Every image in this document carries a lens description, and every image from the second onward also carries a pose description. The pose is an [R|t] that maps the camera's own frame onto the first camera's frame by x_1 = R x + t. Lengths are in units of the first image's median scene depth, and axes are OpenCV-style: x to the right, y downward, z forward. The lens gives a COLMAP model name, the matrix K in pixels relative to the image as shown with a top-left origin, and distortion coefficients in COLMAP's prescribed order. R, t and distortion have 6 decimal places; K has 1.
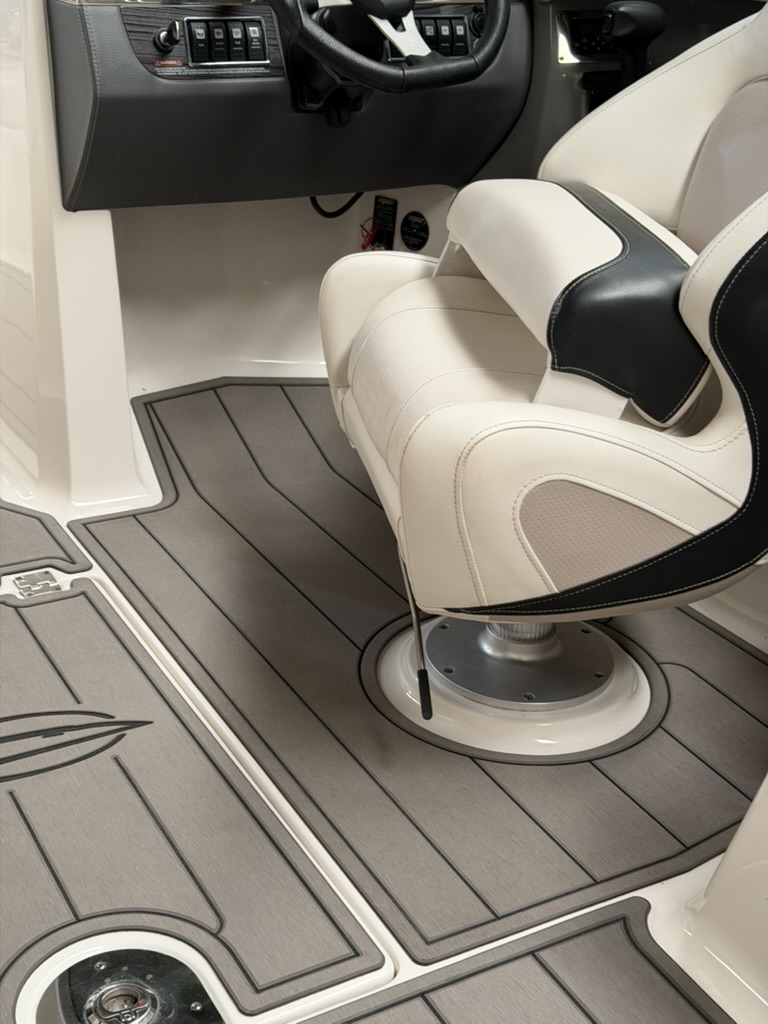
lens RADIAL K [[1429.6, 0, 384.0], [0, 1429.6, 512.0], [0, 0, 1]] dist [0.108181, -0.044506]
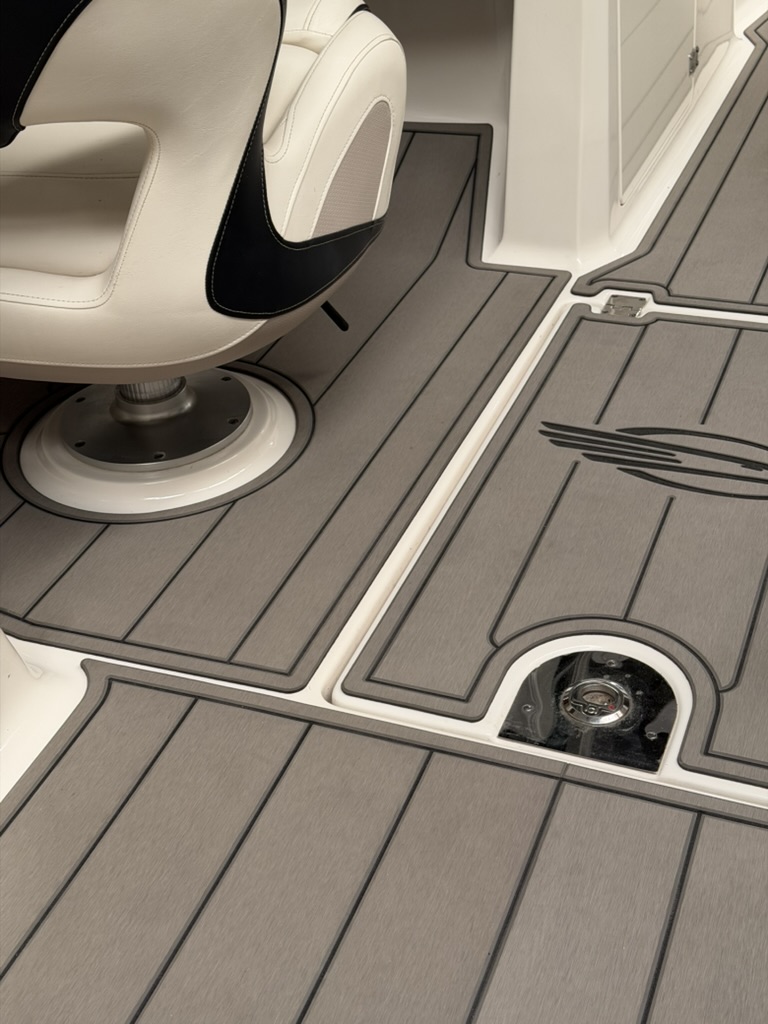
lens RADIAL K [[1429.6, 0, 384.0], [0, 1429.6, 512.0], [0, 0, 1]] dist [0.108181, -0.044506]
pose [[0.623292, 0.373163, -0.687209, 0.299169], [-0.243156, 0.927718, 0.283222, -0.035872], [0.743224, -0.009431, 0.668976, 0.138870]]
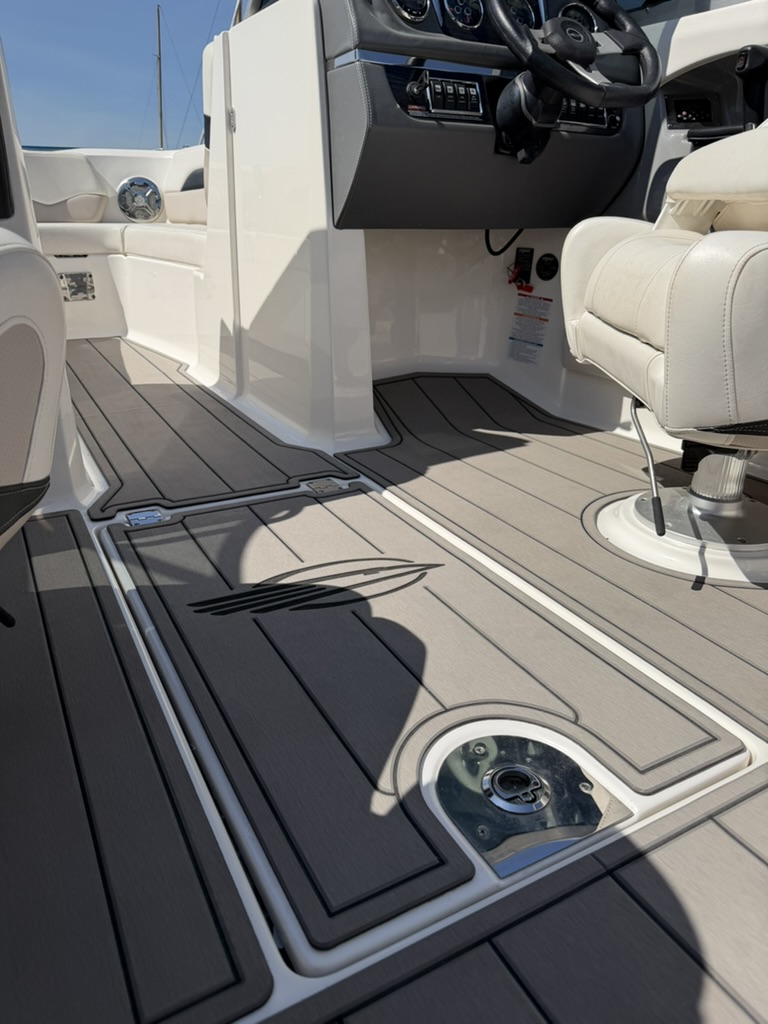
lens RADIAL K [[720.1, 0, 379.6], [0, 720.1, 510.4], [0, 0, 1]] dist [0.119659, -0.224015]
pose [[0.999466, -0.021598, -0.024536, -0.199739], [0.020568, 0.998927, -0.041497, 0.122180], [0.025406, 0.040970, 0.998837, 0.350803]]
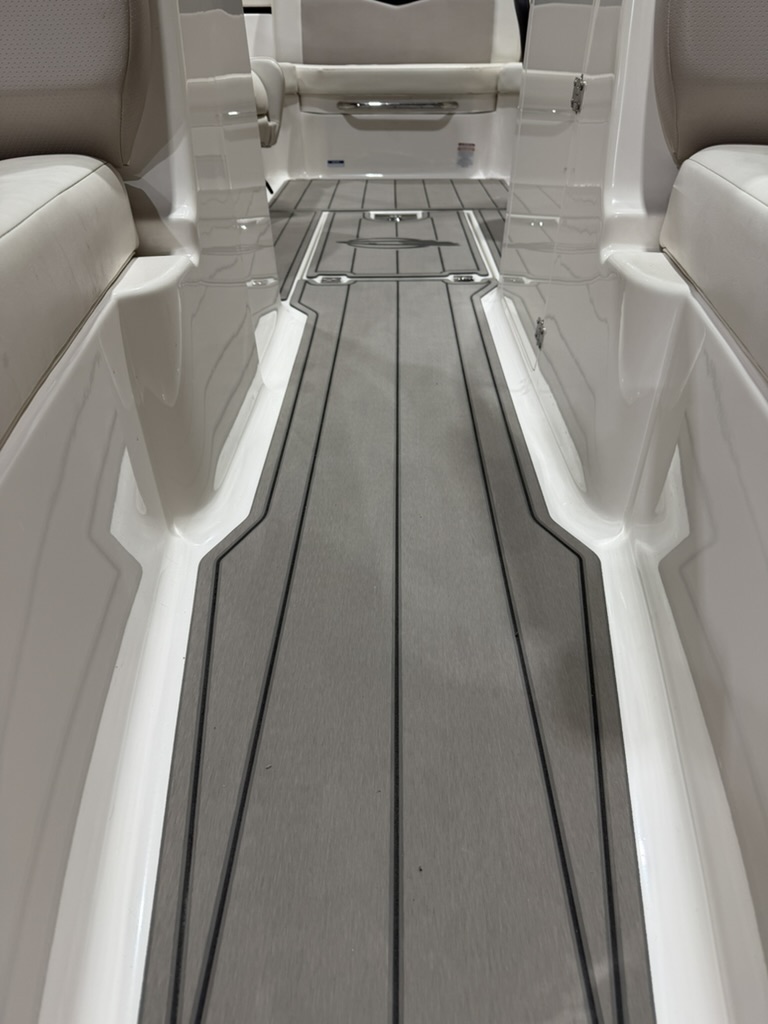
lens RADIAL K [[720.1, 0, 379.6], [0, 720.1, 510.4], [0, 0, 1]] dist [0.119659, -0.224015]
pose [[-0.862938, -0.302462, 0.404791, -0.892112], [0.186789, 0.553400, 0.811701, -0.624947], [-0.469520, 0.776058, -0.421053, 1.866743]]
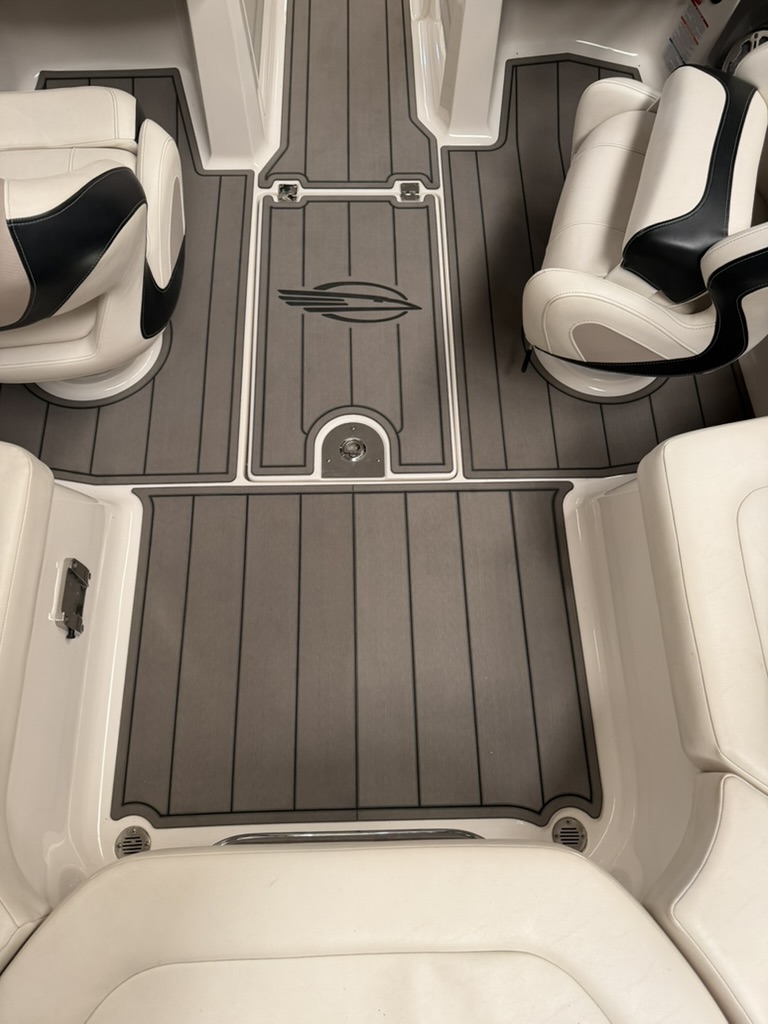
lens RADIAL K [[720.1, 0, 379.6], [0, 720.1, 510.4], [0, 0, 1]] dist [0.119659, -0.224015]
pose [[0.882631, 0.424623, -0.201636, 0.135487], [-0.186368, 0.709908, 0.679189, -0.372868], [0.431542, -0.561895, 0.705723, 0.015971]]
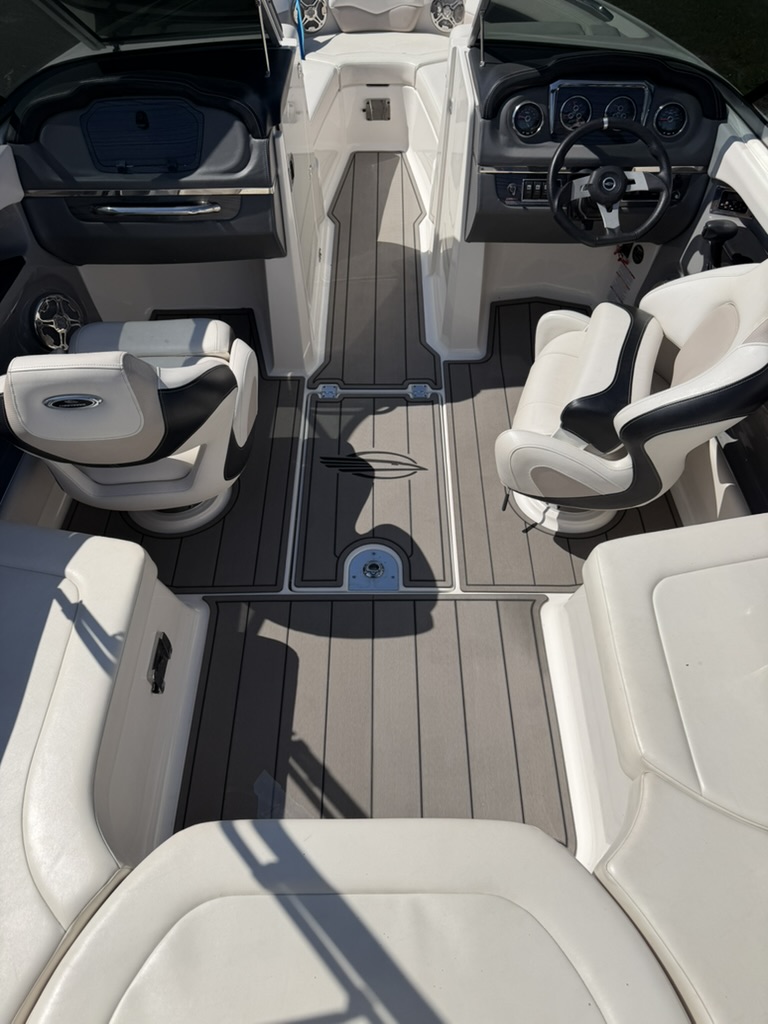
lens RADIAL K [[720.1, 0, 379.6], [0, 720.1, 510.4], [0, 0, 1]] dist [0.119659, -0.224015]
pose [[0.869460, 0.355649, -0.342861, 0.278678], [-0.171775, 0.868392, 0.465176, -0.436794], [0.463178, -0.345557, 0.816123, -0.255334]]
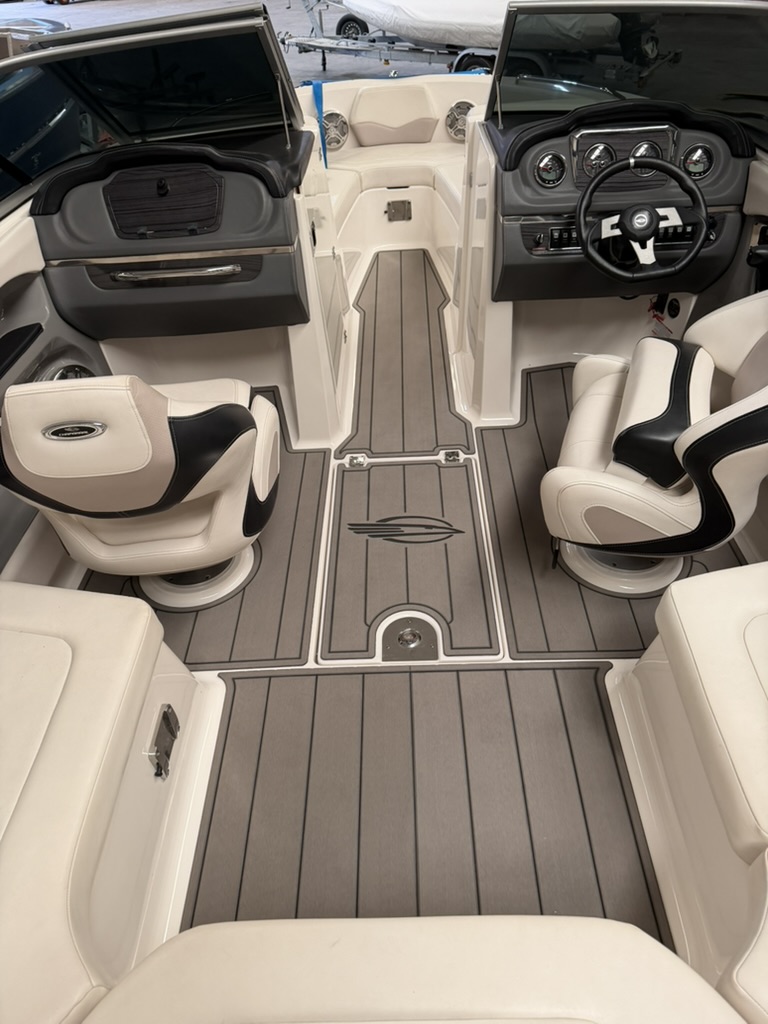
lens RADIAL K [[720.1, 0, 379.6], [0, 720.1, 510.4], [0, 0, 1]] dist [0.119659, -0.224015]
pose [[0.861676, 0.259387, -0.436156, 0.270489], [-0.125439, 0.941693, 0.312216, -0.285071], [0.491710, -0.214318, 0.843972, -0.190314]]
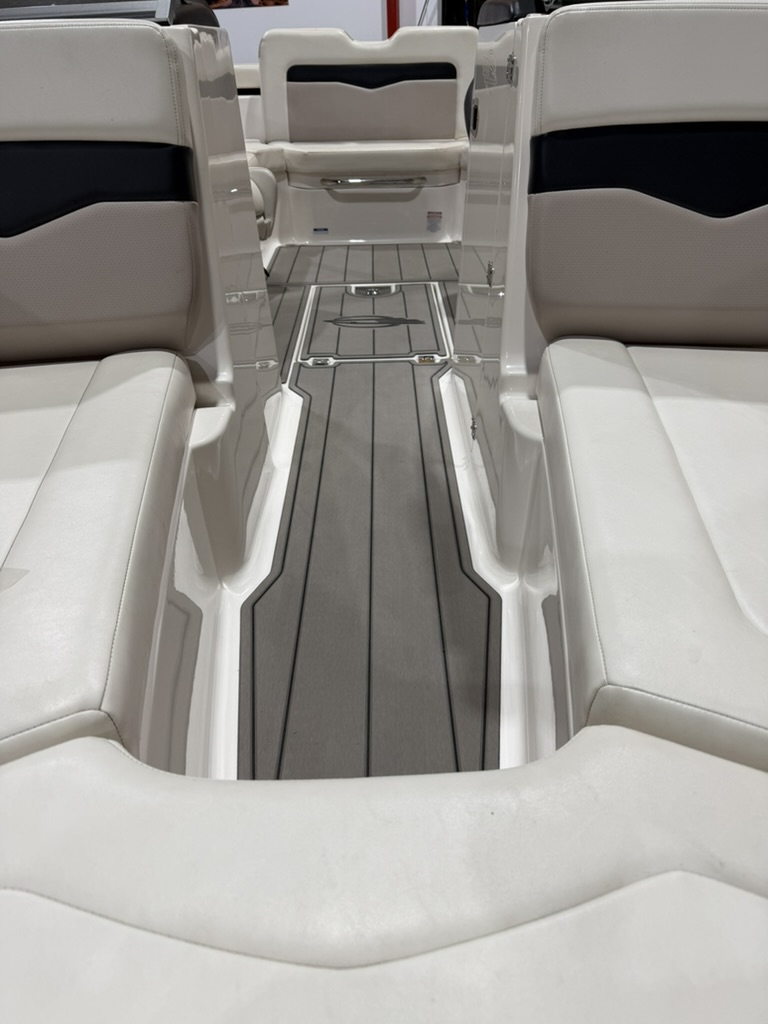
lens RADIAL K [[720.1, 0, 379.6], [0, 720.1, 510.4], [0, 0, 1]] dist [0.119659, -0.224015]
pose [[-0.874649, -0.281269, 0.394813, -0.993702], [0.188858, 0.552386, 0.811913, -0.870966], [-0.446455, 0.784702, -0.430023, 1.925353]]
